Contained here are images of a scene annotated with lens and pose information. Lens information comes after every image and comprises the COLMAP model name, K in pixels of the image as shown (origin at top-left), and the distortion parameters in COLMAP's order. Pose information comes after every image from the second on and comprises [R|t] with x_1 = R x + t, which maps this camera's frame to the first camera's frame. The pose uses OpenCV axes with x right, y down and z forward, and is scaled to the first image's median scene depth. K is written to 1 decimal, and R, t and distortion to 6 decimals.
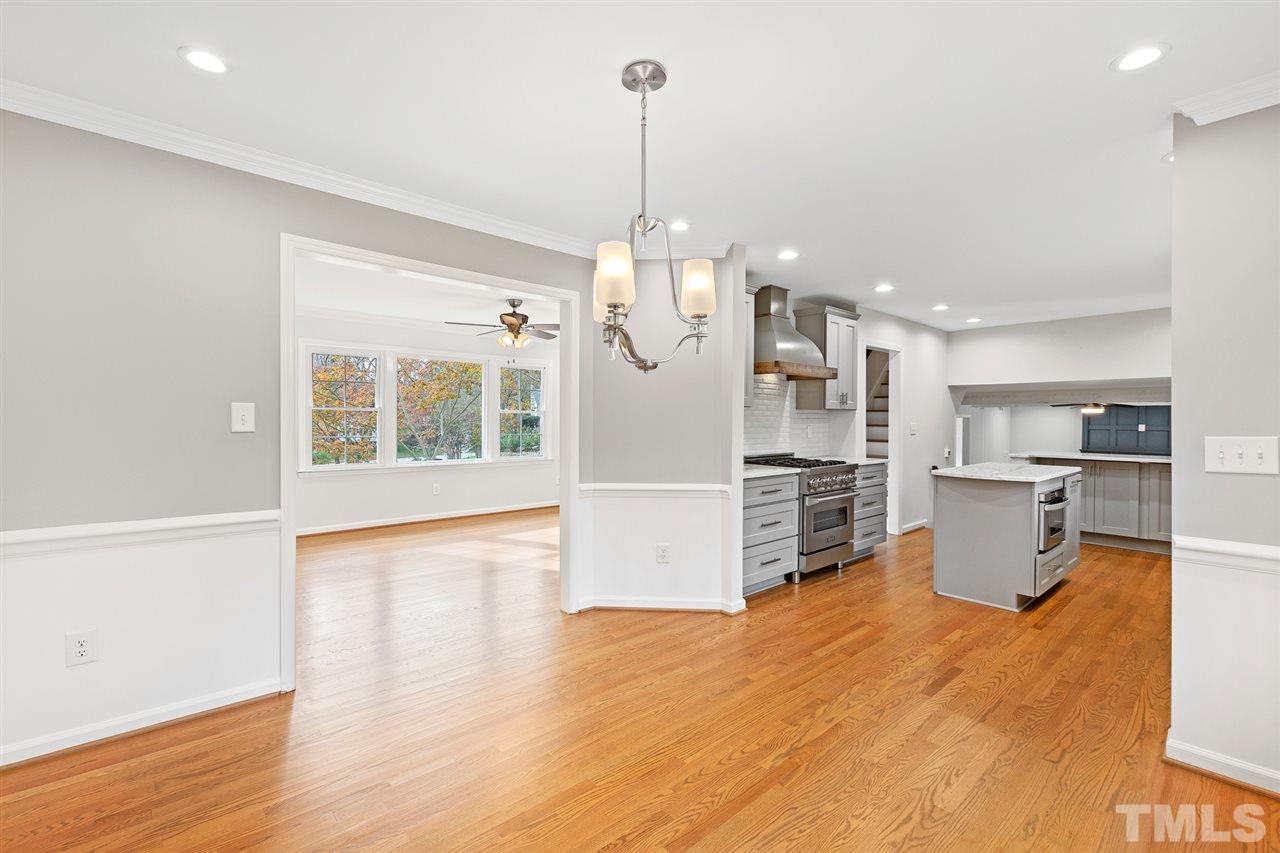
lens RADIAL K [[552.5, 0, 640.0], [0, 552.5, 426.5], [0, 0, 1]] dist [-0.001608, -0.000410]
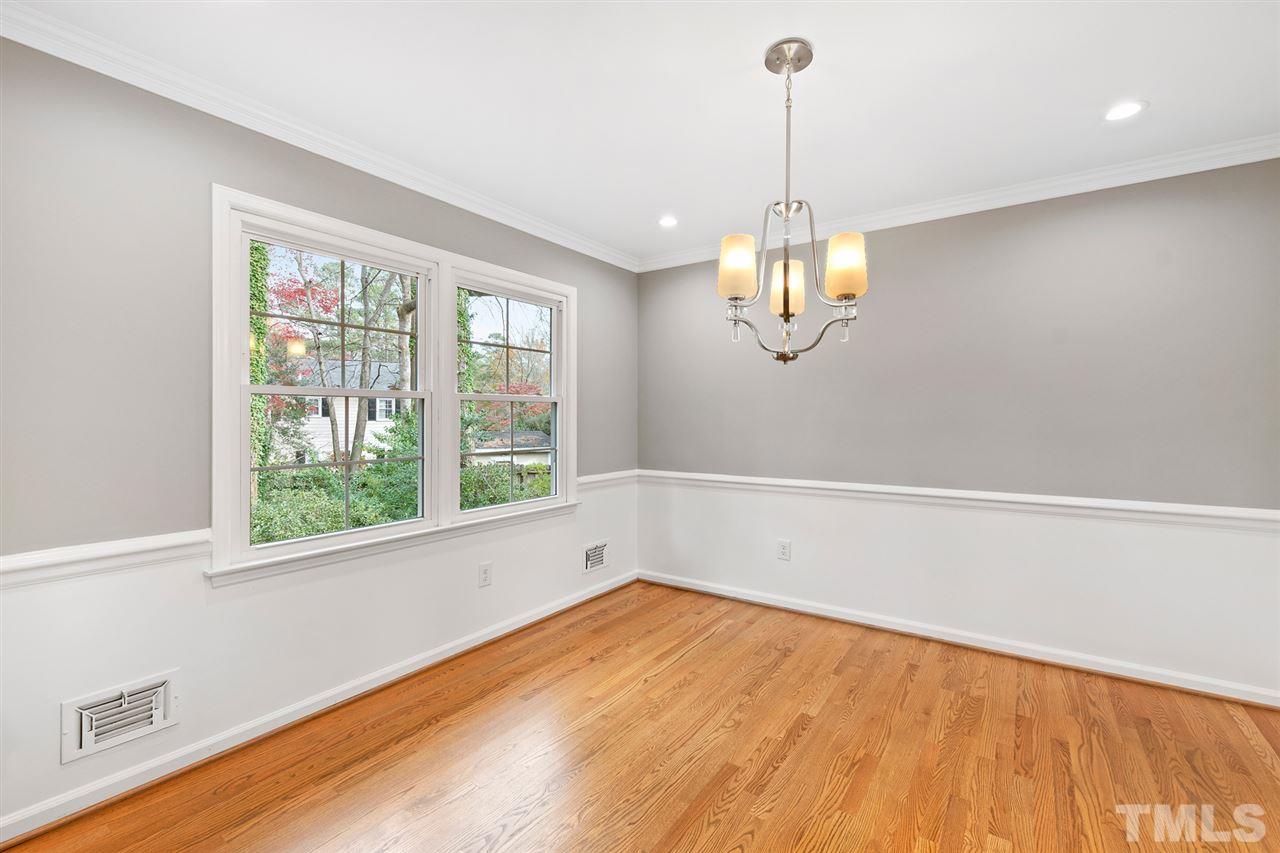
lens RADIAL K [[556.3, 0, 645.0], [0, 556.3, 417.5], [0, 0, 1]] dist [0.055615, -0.000012]
pose [[-0.971046, -0.005421, -0.238829, 0.189567], [-0.007105, 0.999956, 0.006193, -0.003206], [0.238785, 0.007711, -0.971042, 0.747150]]
